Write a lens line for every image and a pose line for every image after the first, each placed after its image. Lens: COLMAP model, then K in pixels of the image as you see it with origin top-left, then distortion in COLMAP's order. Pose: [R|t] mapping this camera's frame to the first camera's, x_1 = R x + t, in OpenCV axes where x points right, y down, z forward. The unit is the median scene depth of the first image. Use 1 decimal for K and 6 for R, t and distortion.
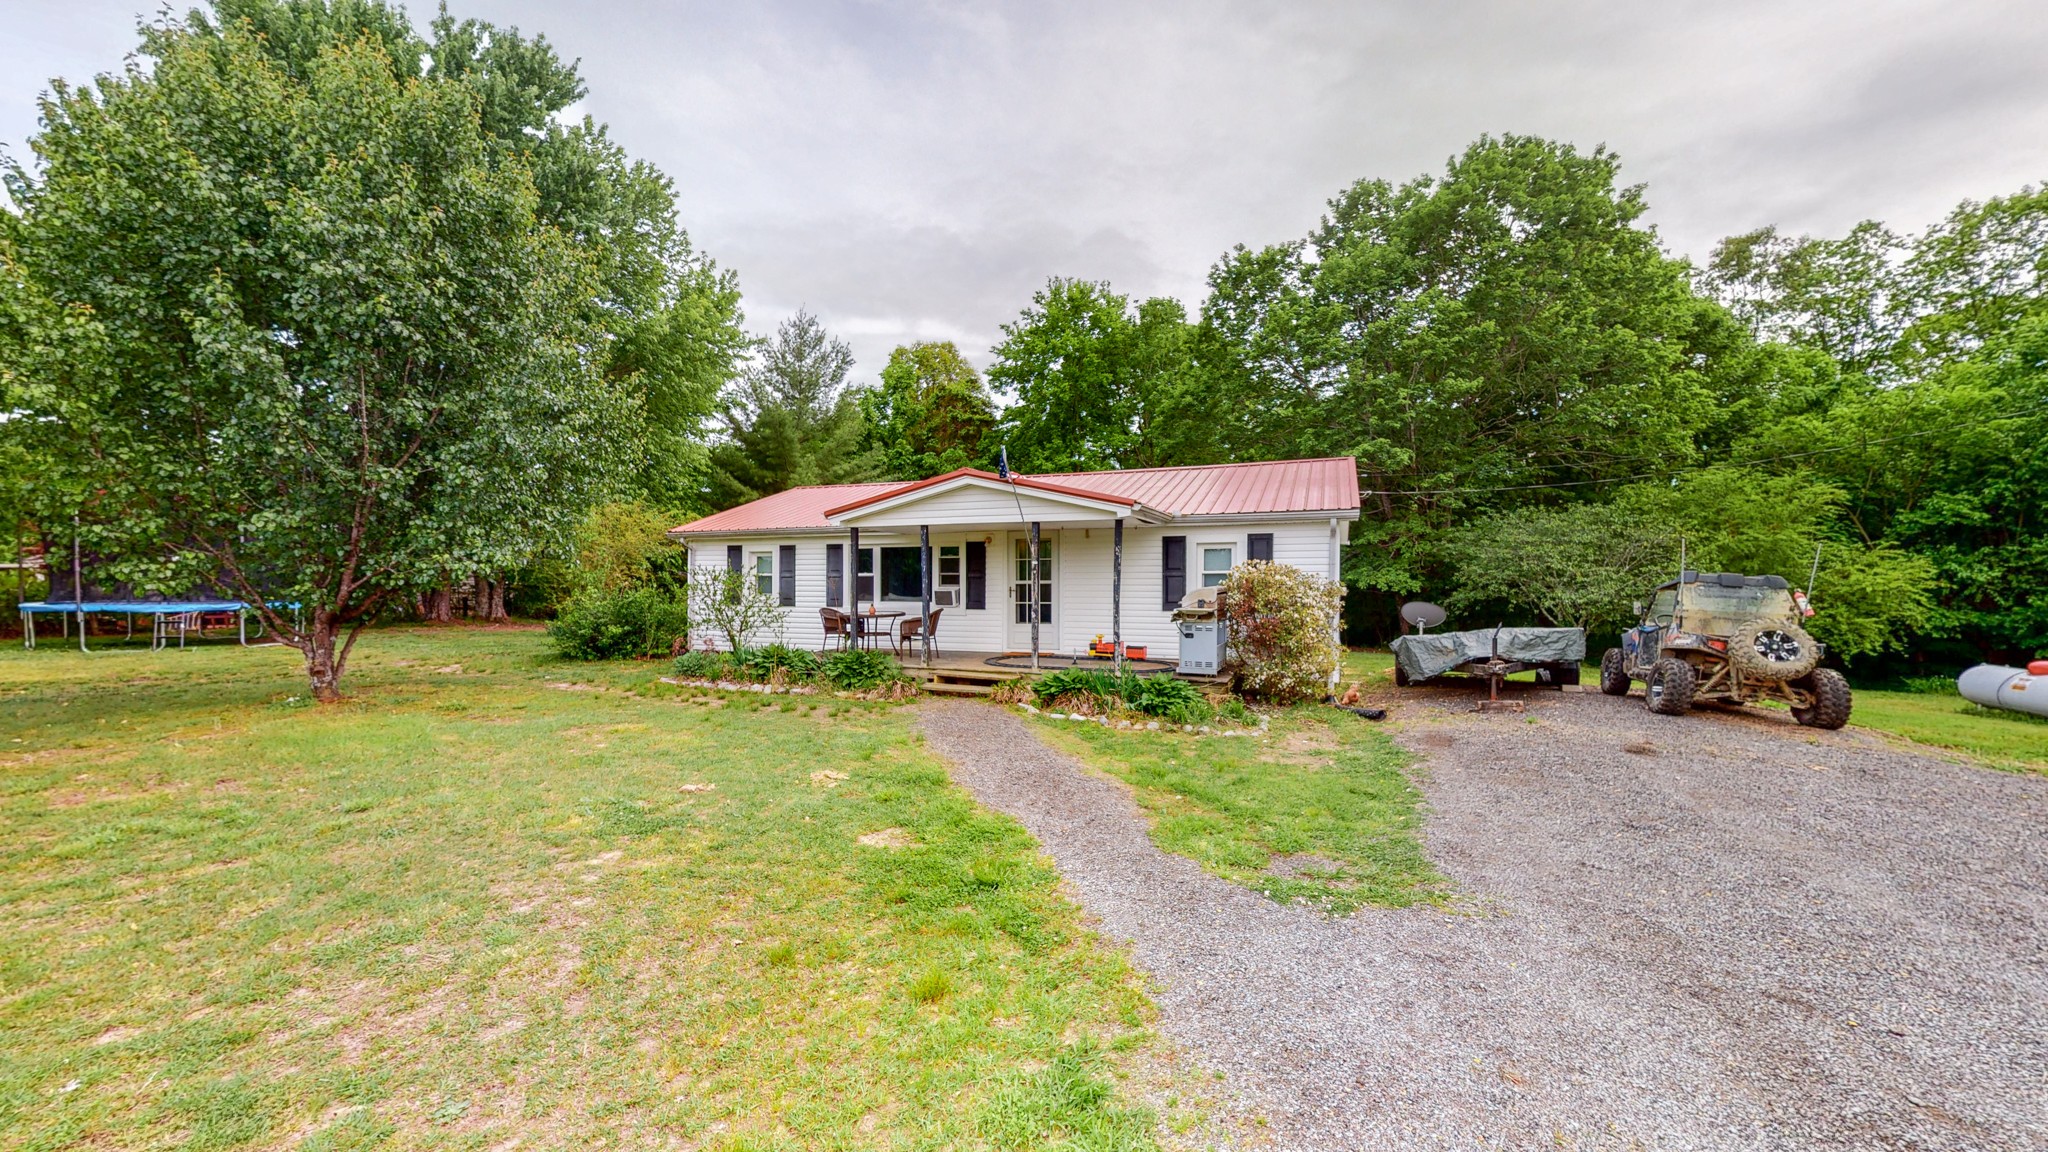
lens RADIAL K [[821.1, 0, 1024.1], [0, 821.1, 581.8], [0, 0, 1]] dist [-0.000931, -0.000377]
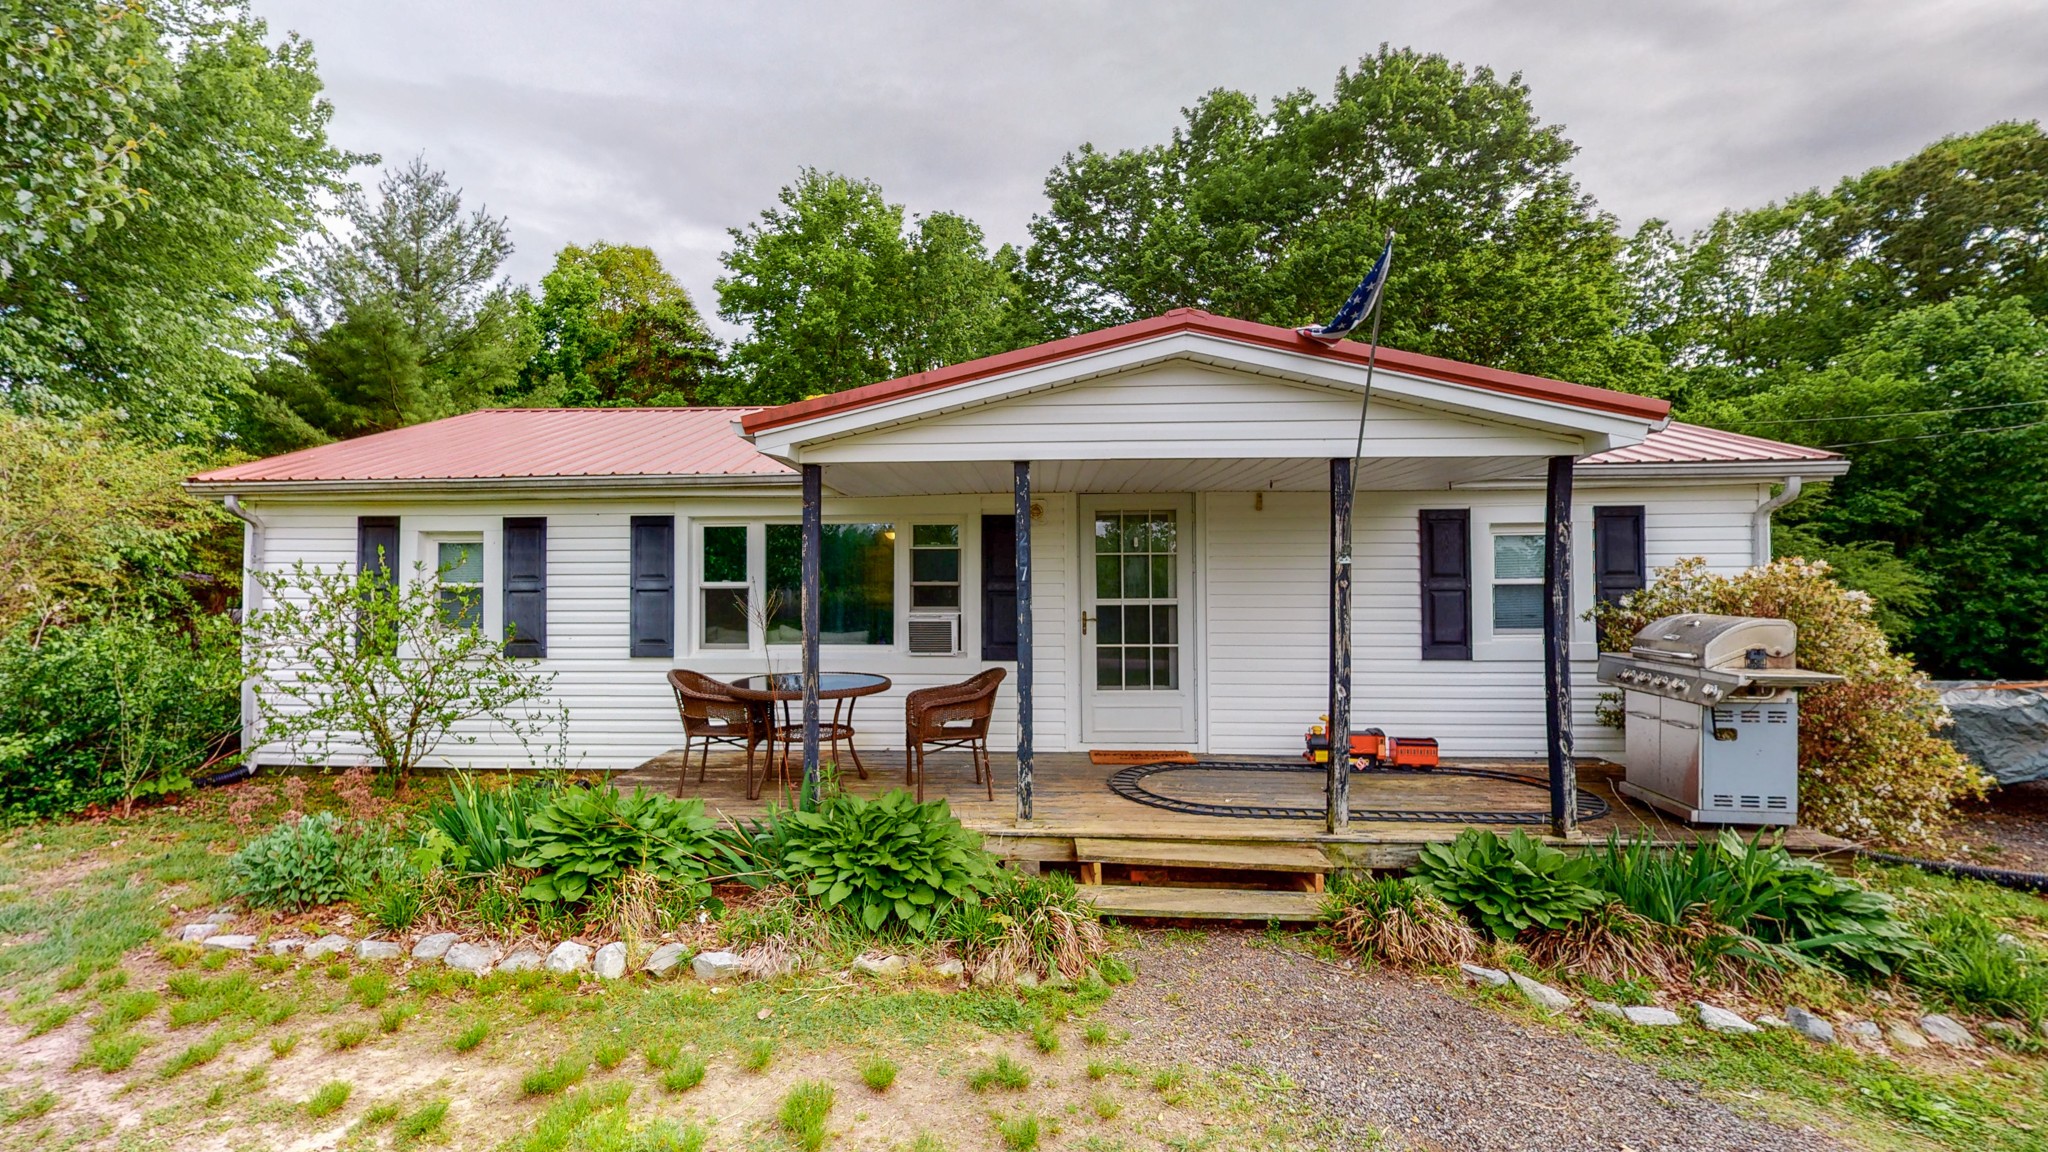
lens RADIAL K [[963.9, 0, 1023.9], [0, 963.9, 567.0], [0, 0, 1]] dist [0.002114, 0.000381]
pose [[0.945898, 0.002325, 0.324457, -0.099460], [0.002642, 0.999886, -0.014866, -0.004855], [-0.324454, 0.014919, 0.945784, 0.209348]]
